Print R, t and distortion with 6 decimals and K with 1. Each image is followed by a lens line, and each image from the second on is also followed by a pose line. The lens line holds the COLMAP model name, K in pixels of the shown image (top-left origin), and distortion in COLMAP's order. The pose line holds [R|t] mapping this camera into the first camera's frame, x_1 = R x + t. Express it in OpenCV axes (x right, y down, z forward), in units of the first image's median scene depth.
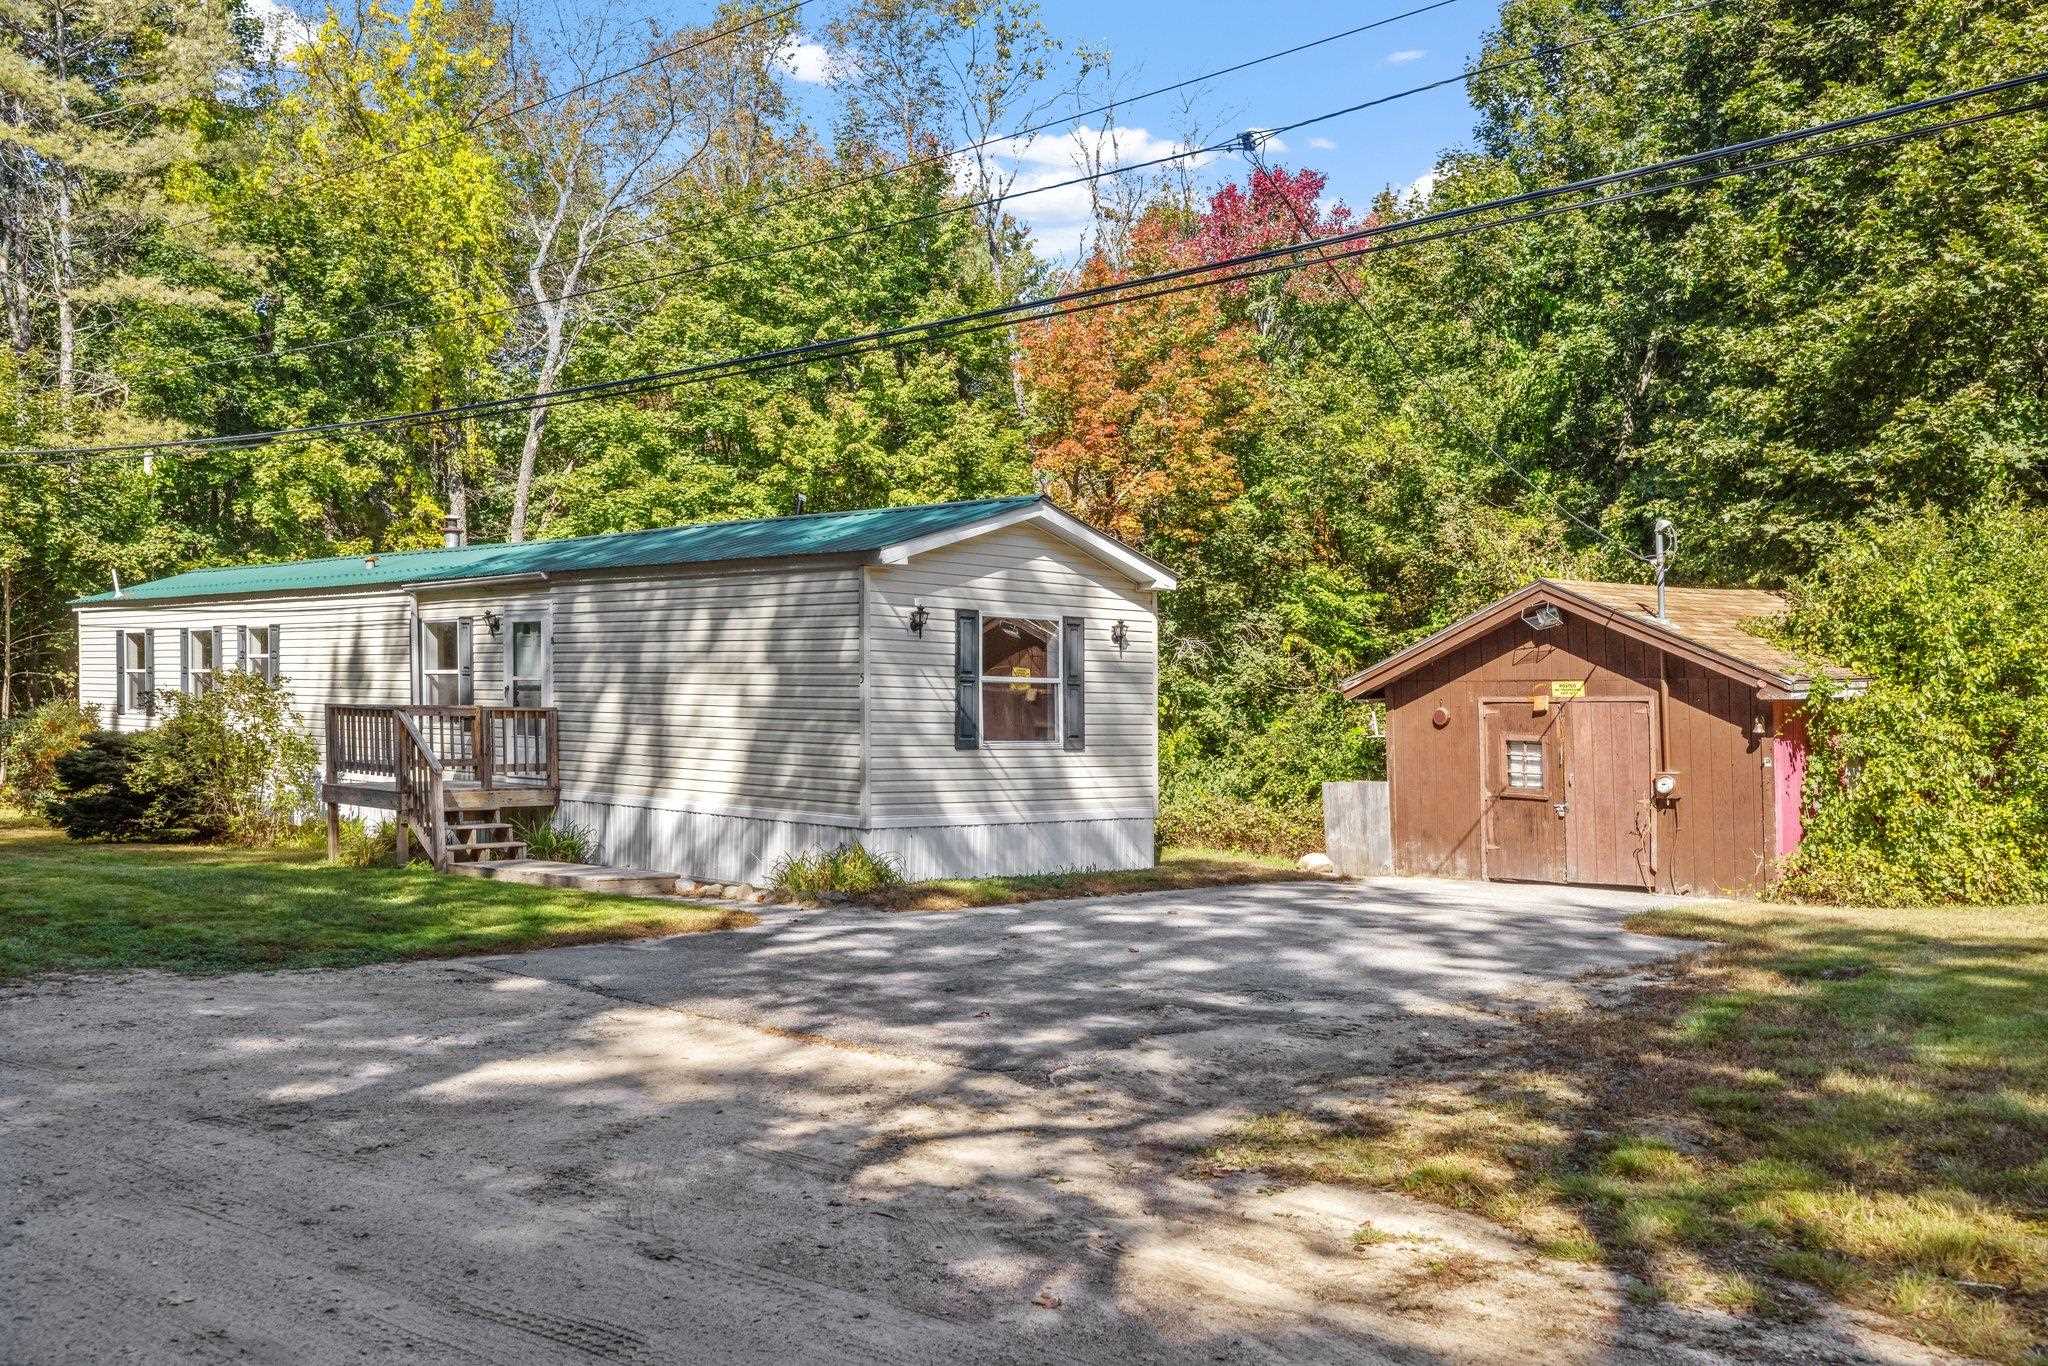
lens RADIAL K [[2008.5, 0, 1024.0], [0, 2008.5, 683.0], [0, 0, 1]] dist [0.006666, 0.020117]
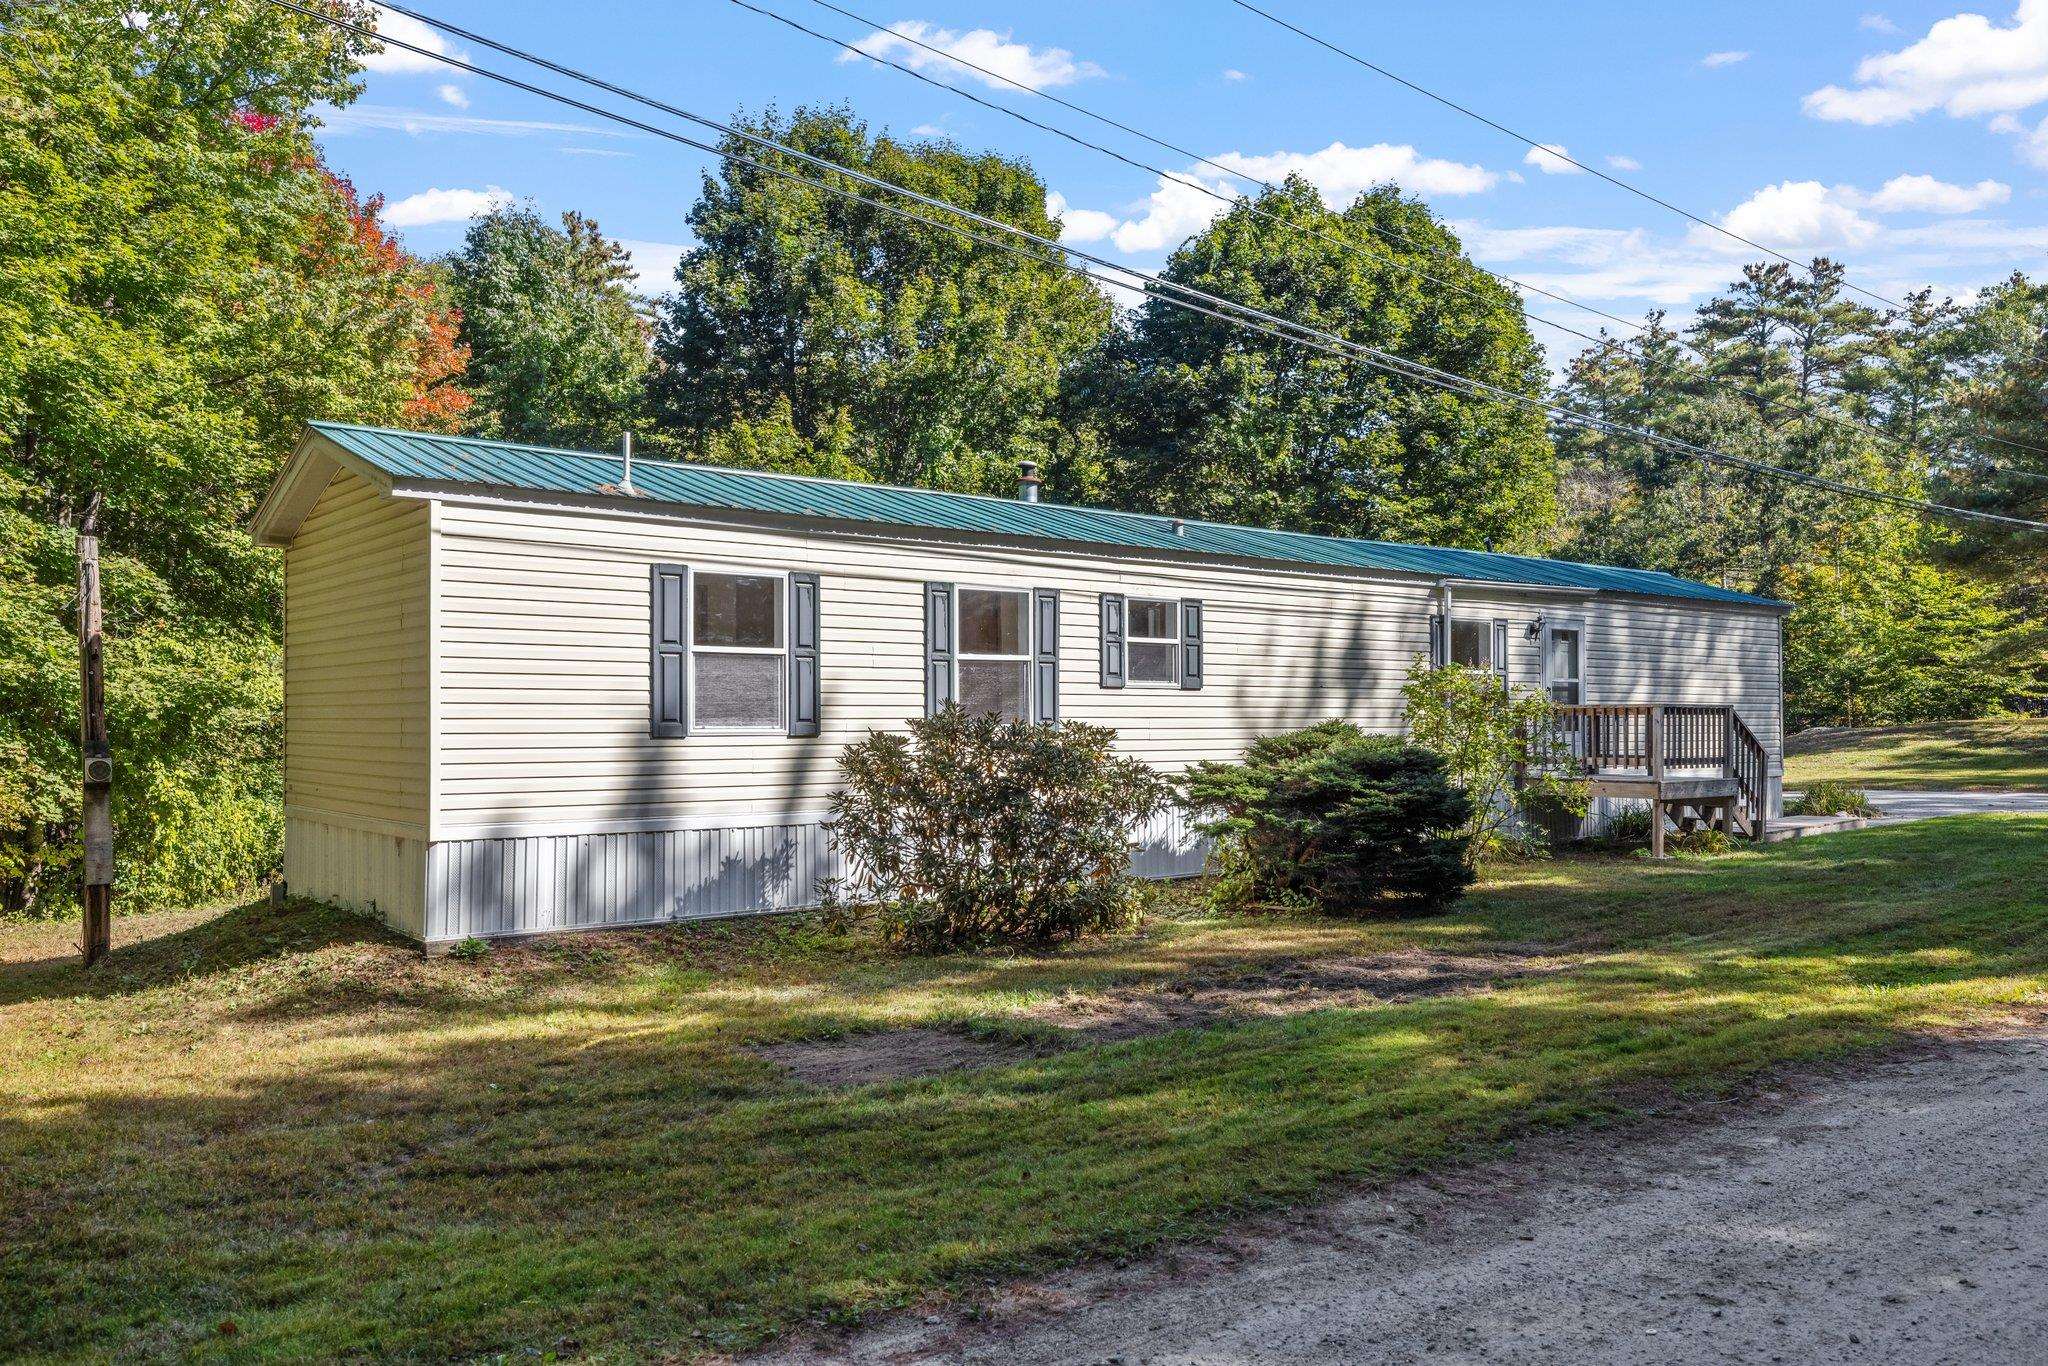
lens RADIAL K [[1507.5, 0, 1024.0], [0, 1507.5, 683.0], [0, 0, 1]] dist [-0.001606, -0.000502]
pose [[0.095959, -0.008904, 0.995345, -3.944183], [-0.018330, 0.999775, 0.010711, -0.013888], [-0.995217, -0.019272, 0.095774, 4.304106]]
